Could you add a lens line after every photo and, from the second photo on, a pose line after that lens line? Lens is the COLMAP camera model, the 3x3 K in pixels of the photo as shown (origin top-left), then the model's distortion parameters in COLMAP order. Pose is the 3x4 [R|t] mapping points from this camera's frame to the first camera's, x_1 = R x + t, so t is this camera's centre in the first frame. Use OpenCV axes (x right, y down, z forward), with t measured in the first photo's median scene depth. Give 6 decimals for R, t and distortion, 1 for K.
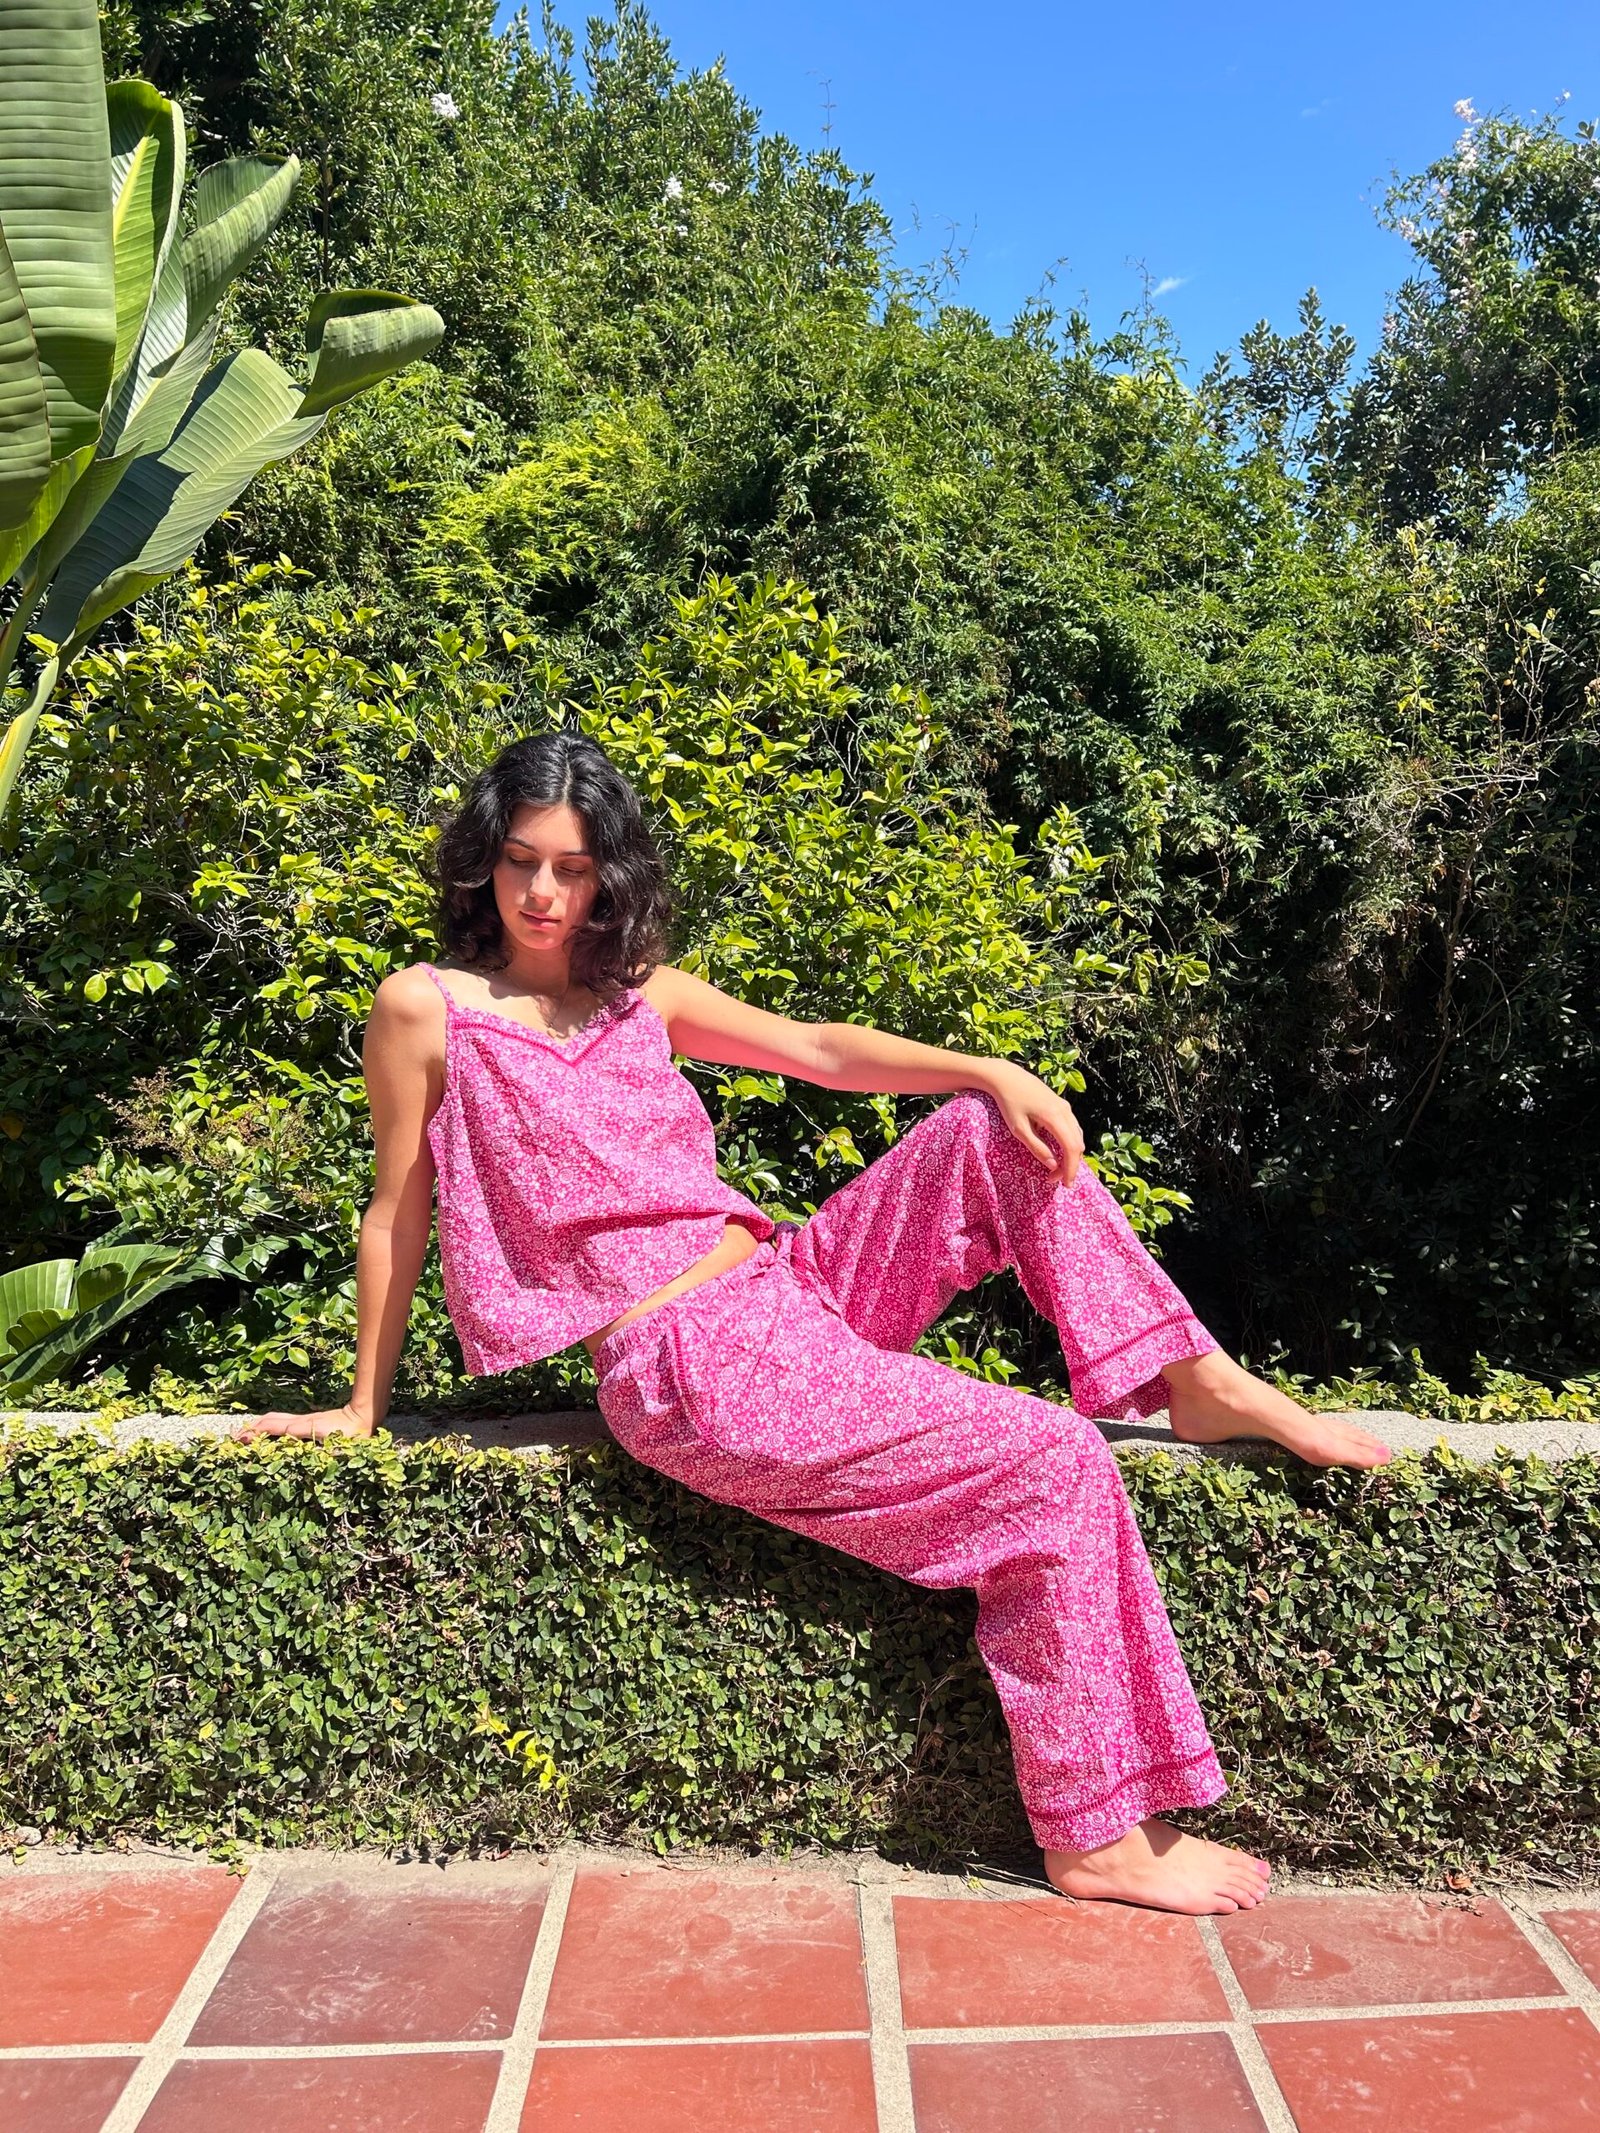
lens RADIAL K [[1676.4, 0, 800.0], [0, 1676.4, 1066.5], [0, 0, 1]] dist [0.031771, -0.010040]
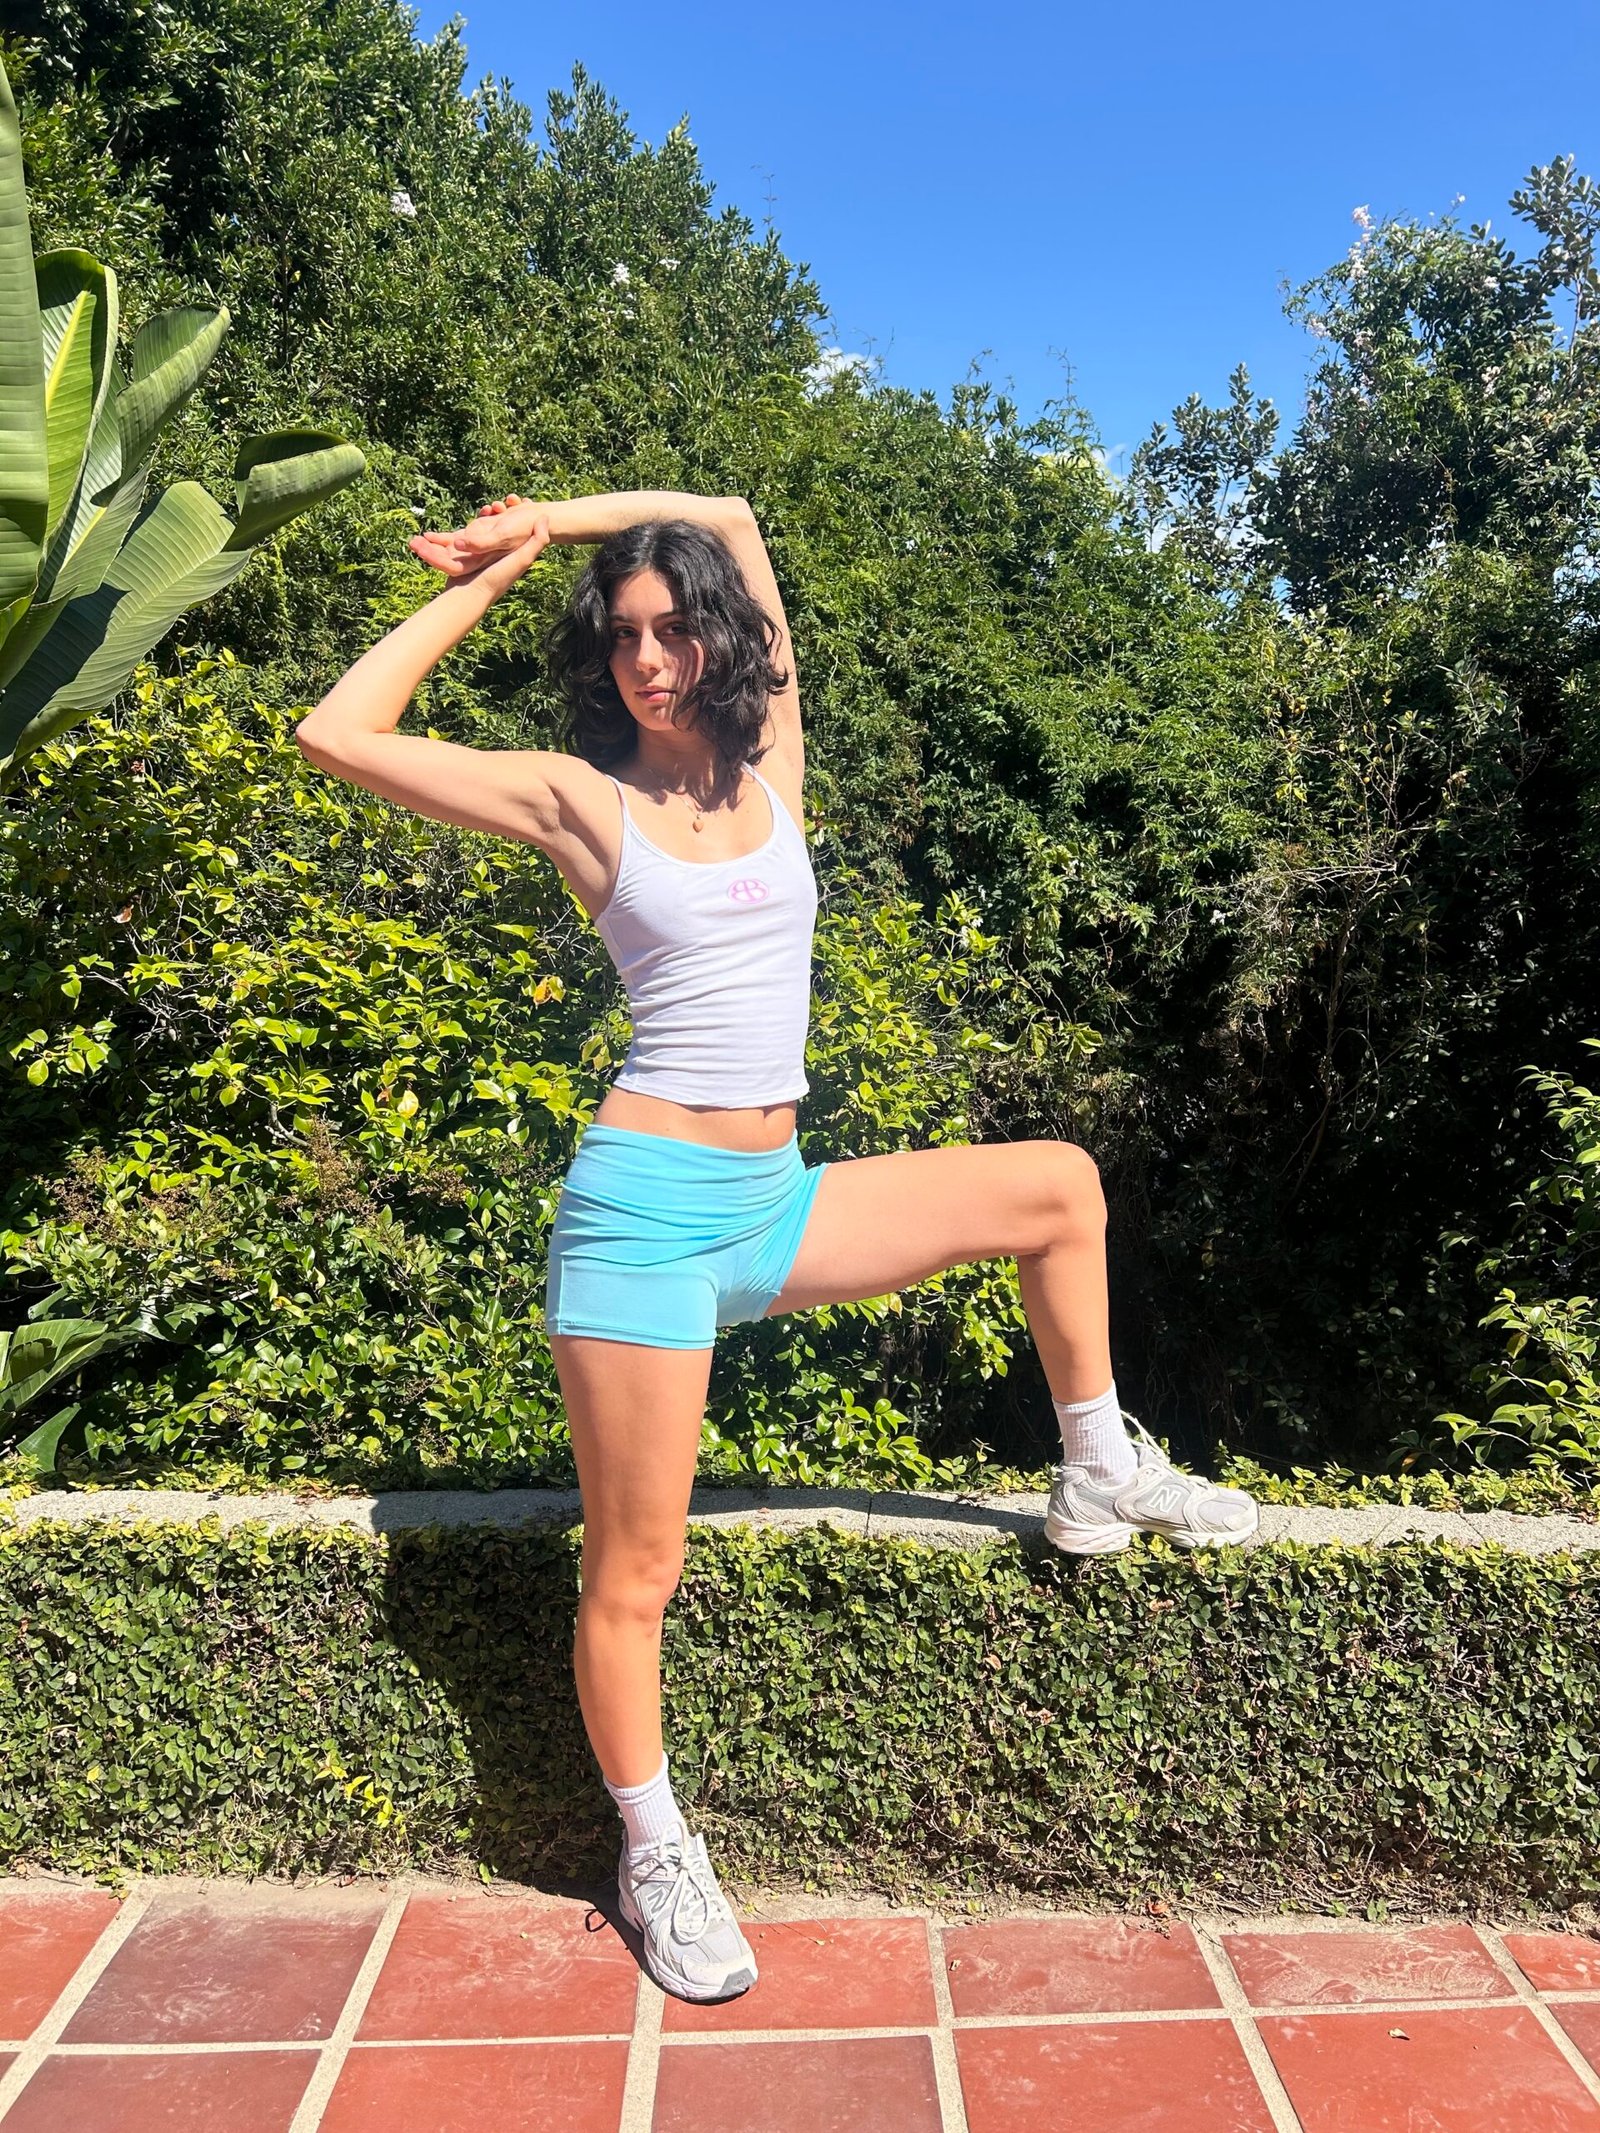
lens RADIAL K [[1668.2, 0, 794.1], [0, 1668.2, 1080.5], [0, 0, 1]] dist [0.049919, -0.047038]
pose [[0.999987, 0.004920, 0.001111, 0.124317], [-0.004924, 0.999984, 0.002831, -0.086158], [-0.001097, -0.002837, 0.999995, -0.152338]]
